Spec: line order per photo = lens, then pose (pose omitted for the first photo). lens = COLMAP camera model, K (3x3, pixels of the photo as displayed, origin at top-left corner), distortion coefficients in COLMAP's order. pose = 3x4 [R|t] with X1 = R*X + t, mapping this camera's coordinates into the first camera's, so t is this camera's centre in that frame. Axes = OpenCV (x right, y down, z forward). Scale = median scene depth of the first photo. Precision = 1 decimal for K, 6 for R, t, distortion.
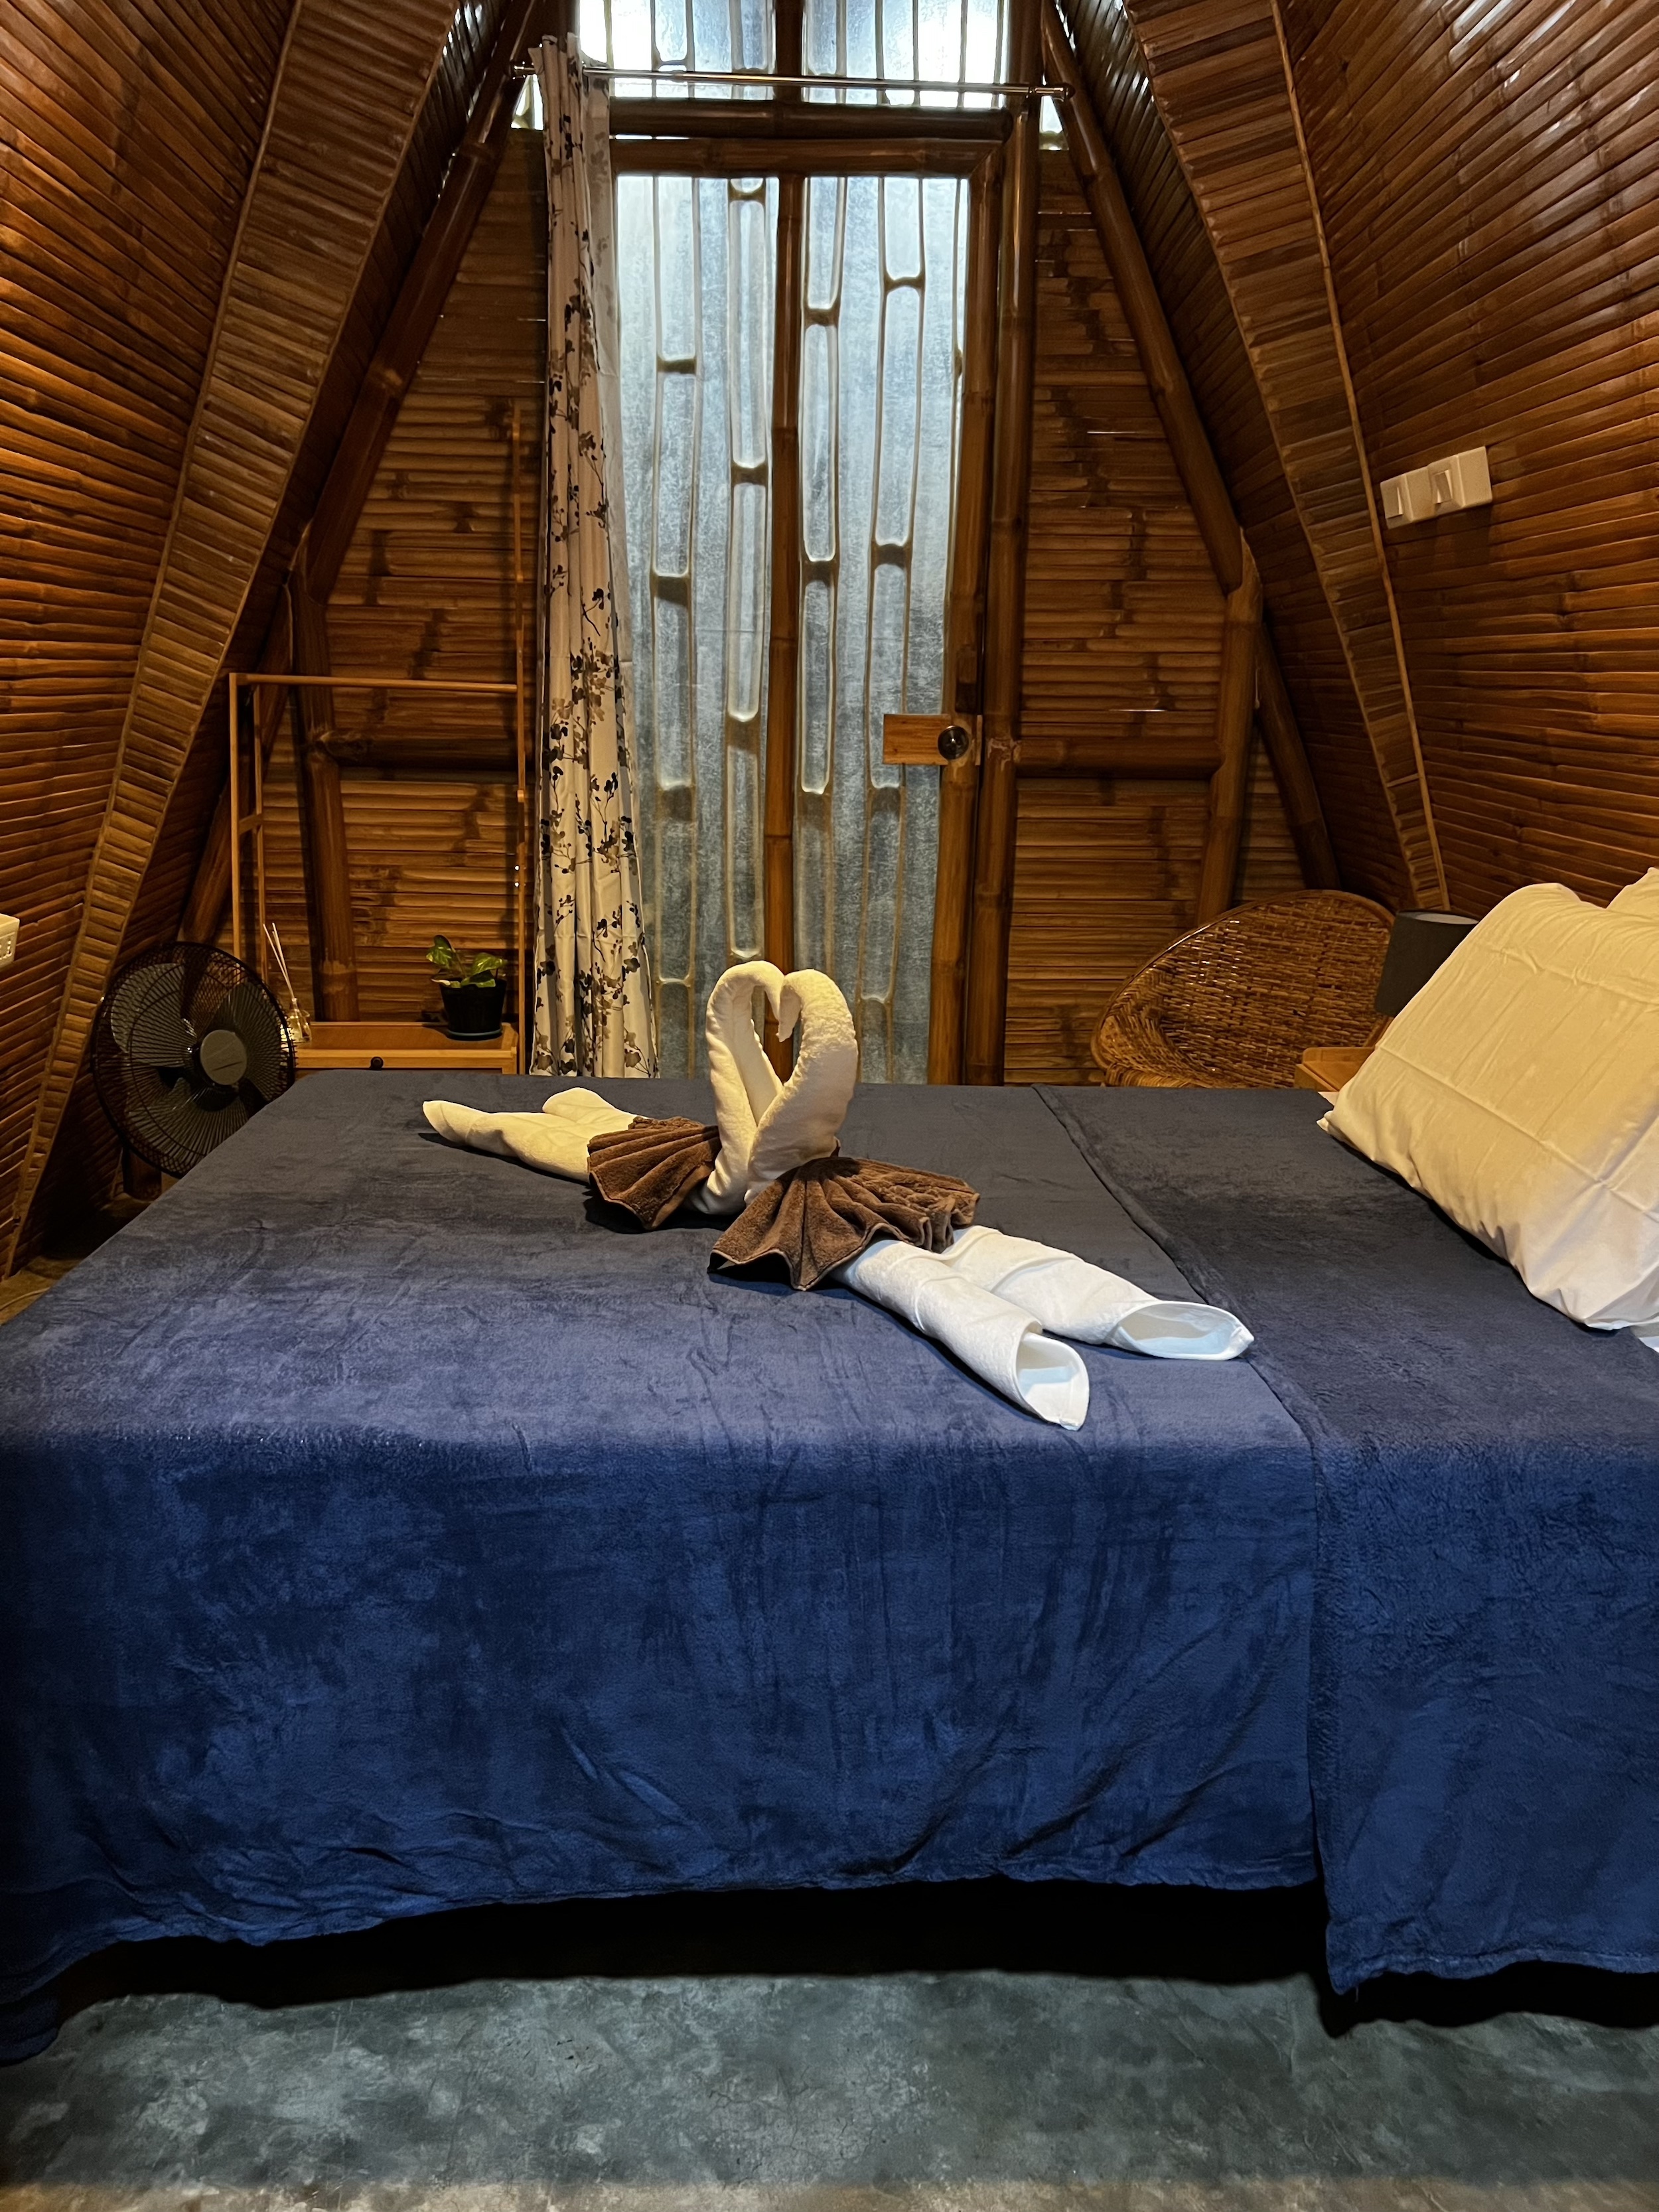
lens RADIAL K [[1681.7, 0, 834.7], [0, 1681.7, 1108.3], [0, 0, 1]] dist [0.041699, -0.051986]
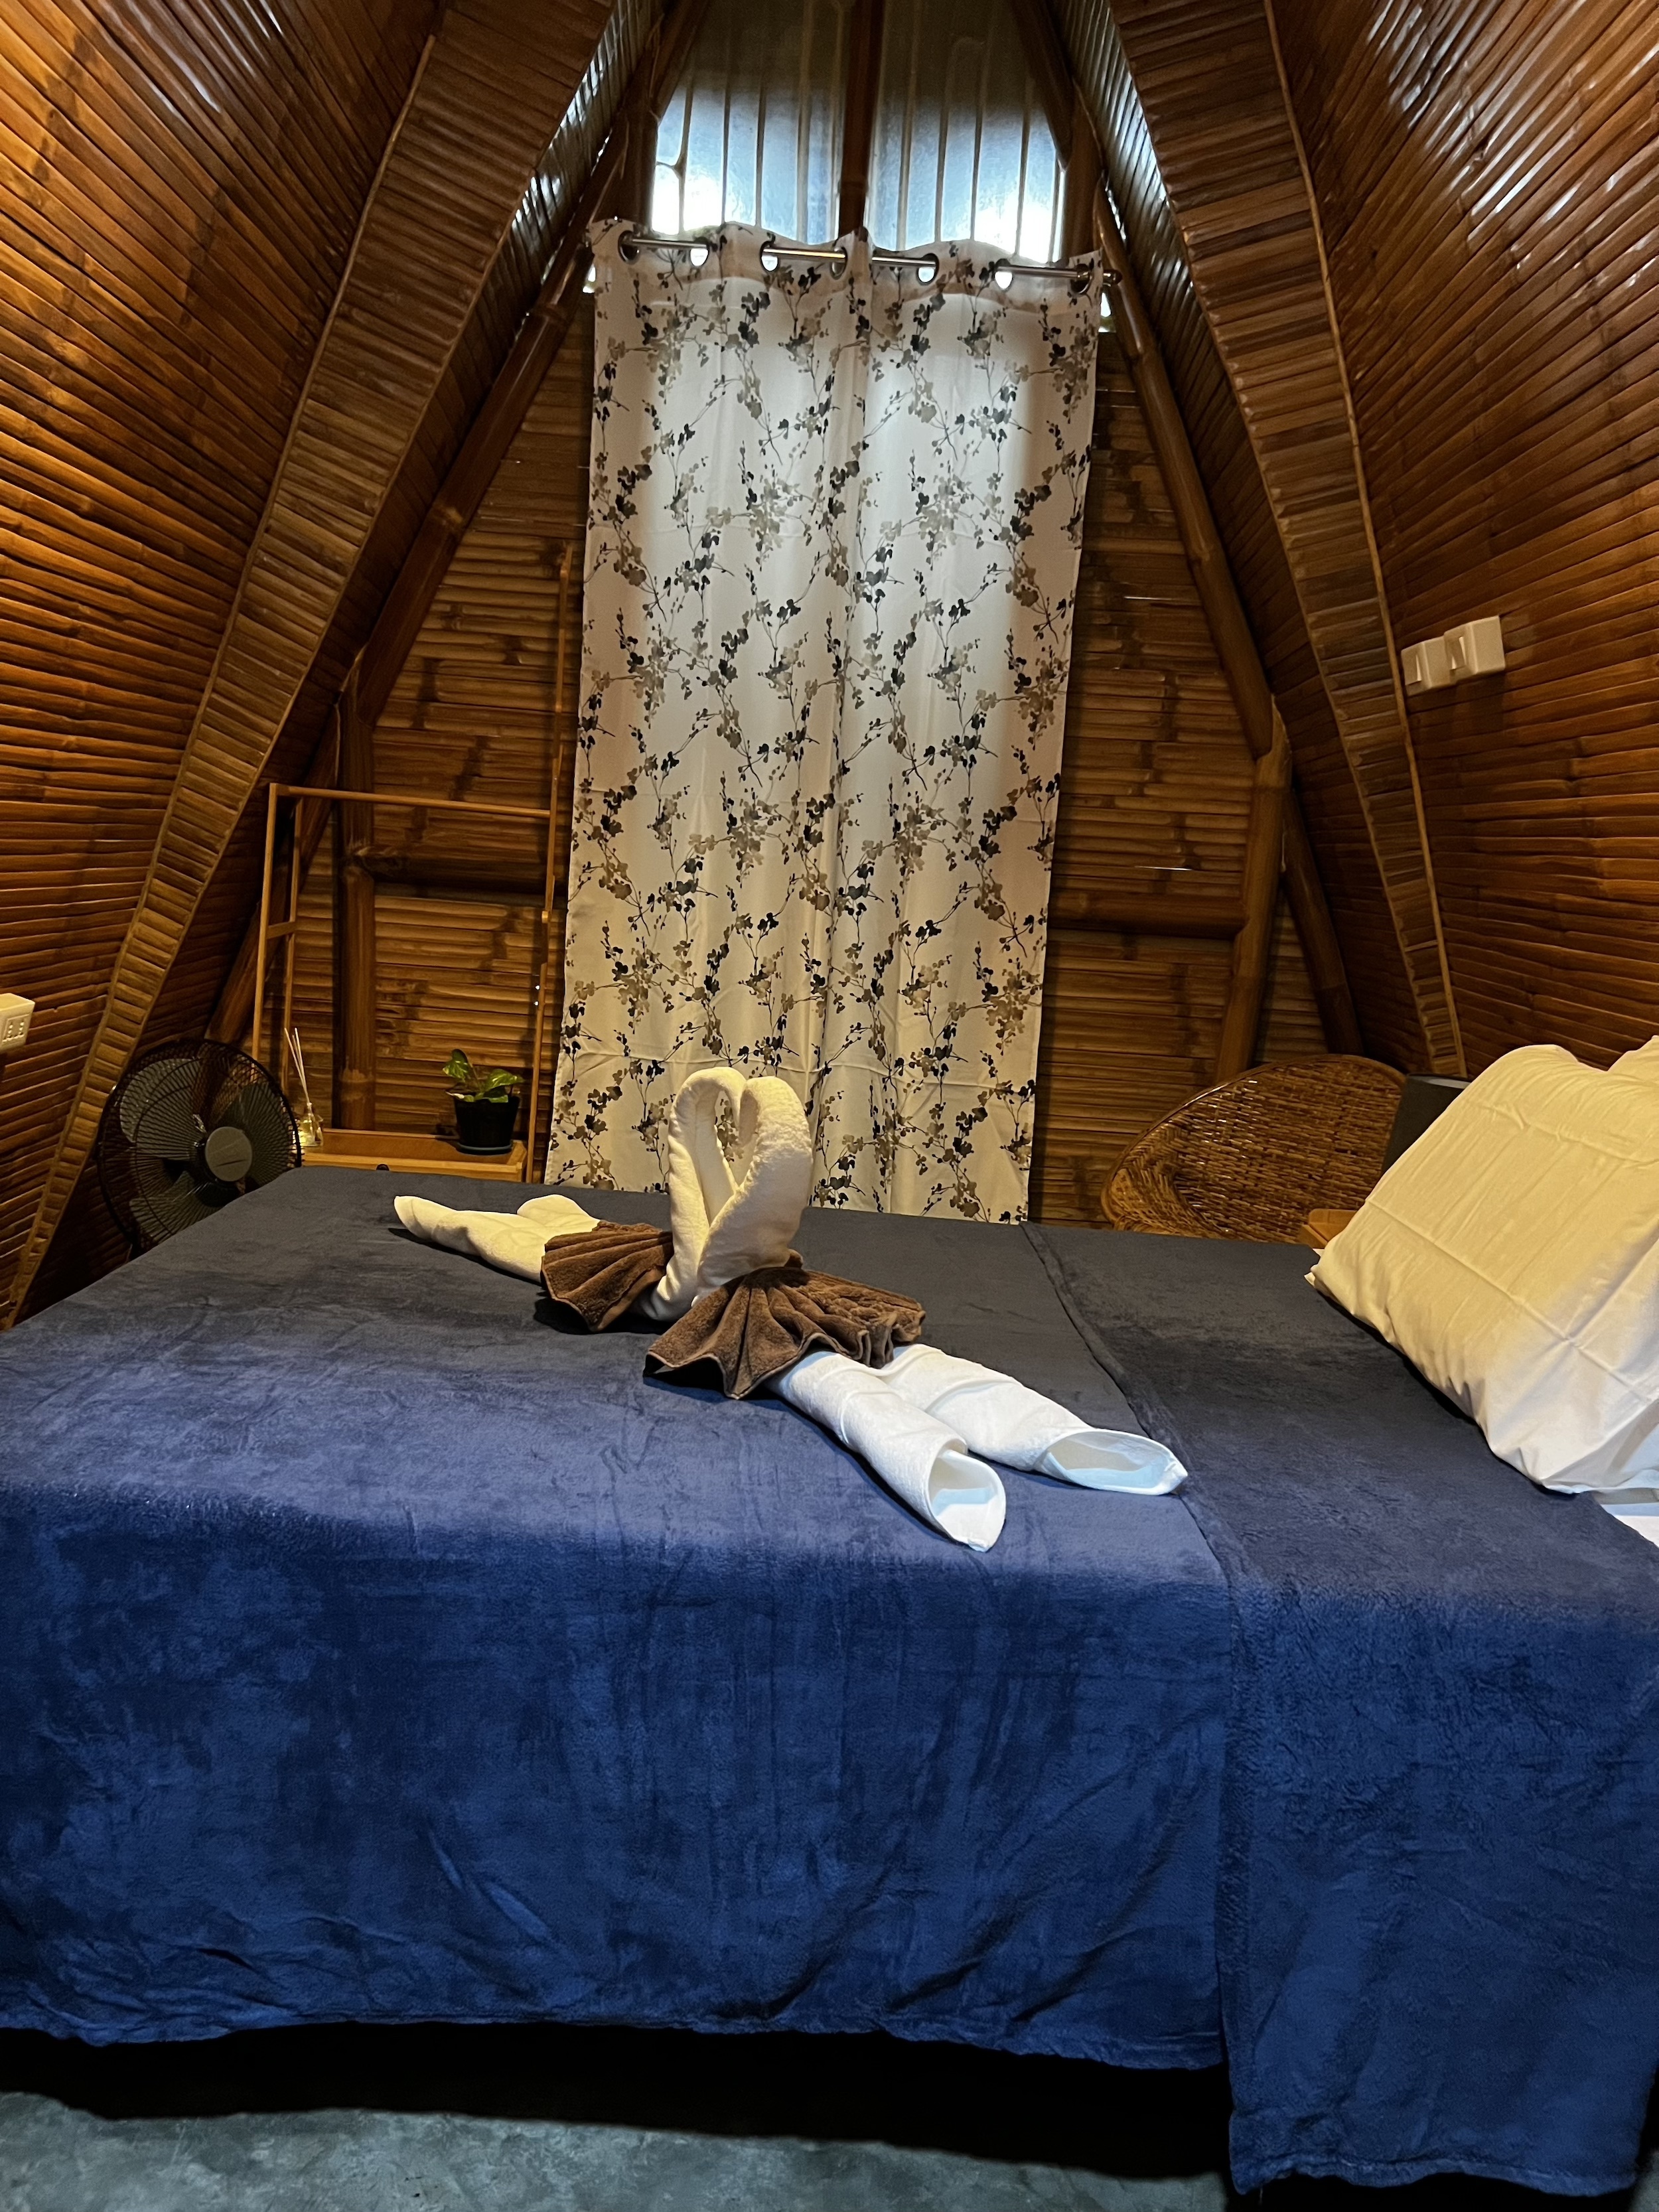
lens RADIAL K [[1681.7, 0, 824.8], [0, 1681.7, 1115.5], [0, 0, 1]] dist [0.041699, -0.051986]
pose [[0.997336, 0.057712, -0.044605, 0.053911], [-0.061575, 0.993970, -0.090727, 0.024528], [0.039100, 0.093232, 0.994876, 0.011723]]
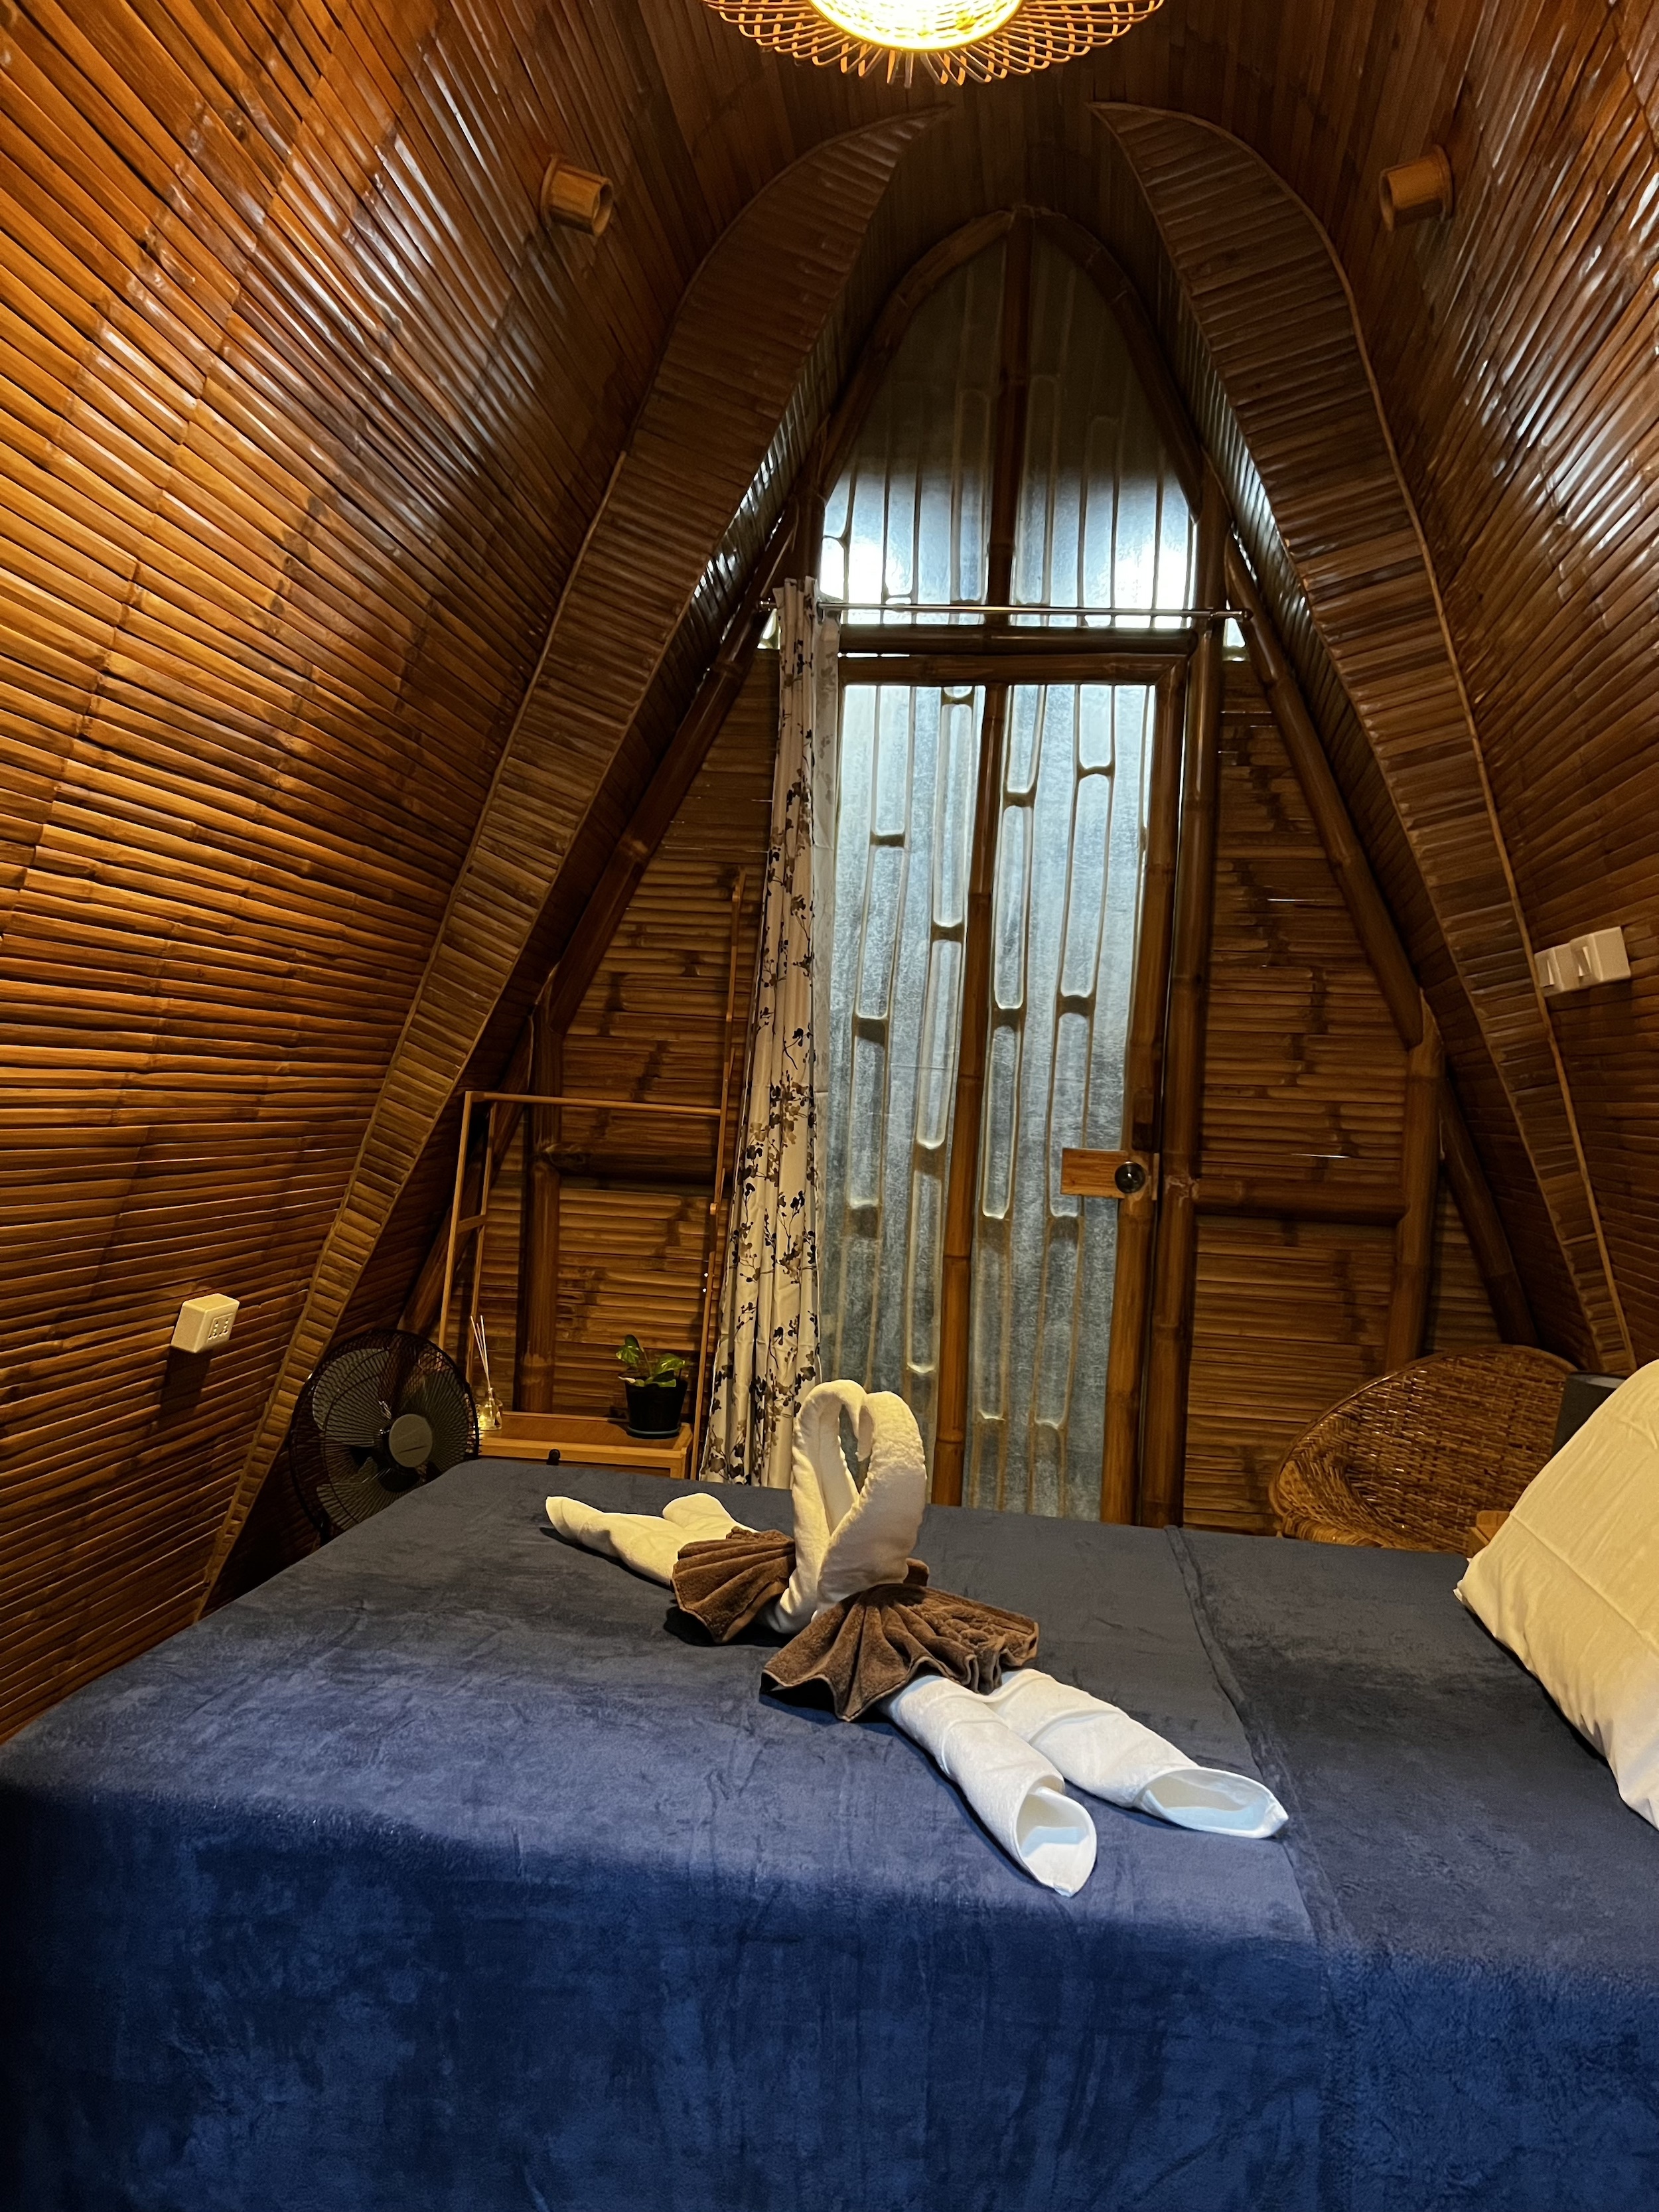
lens RADIAL K [[1681.7, 0, 839.1], [0, 1681.7, 1103.7], [0, 0, 1]] dist [0.041699, -0.051986]
pose [[0.985561, 0.037060, -0.165213, 0.103763], [-0.076123, 0.968563, -0.236836, -0.006132], [0.151242, 0.245993, 0.957399, -0.039942]]
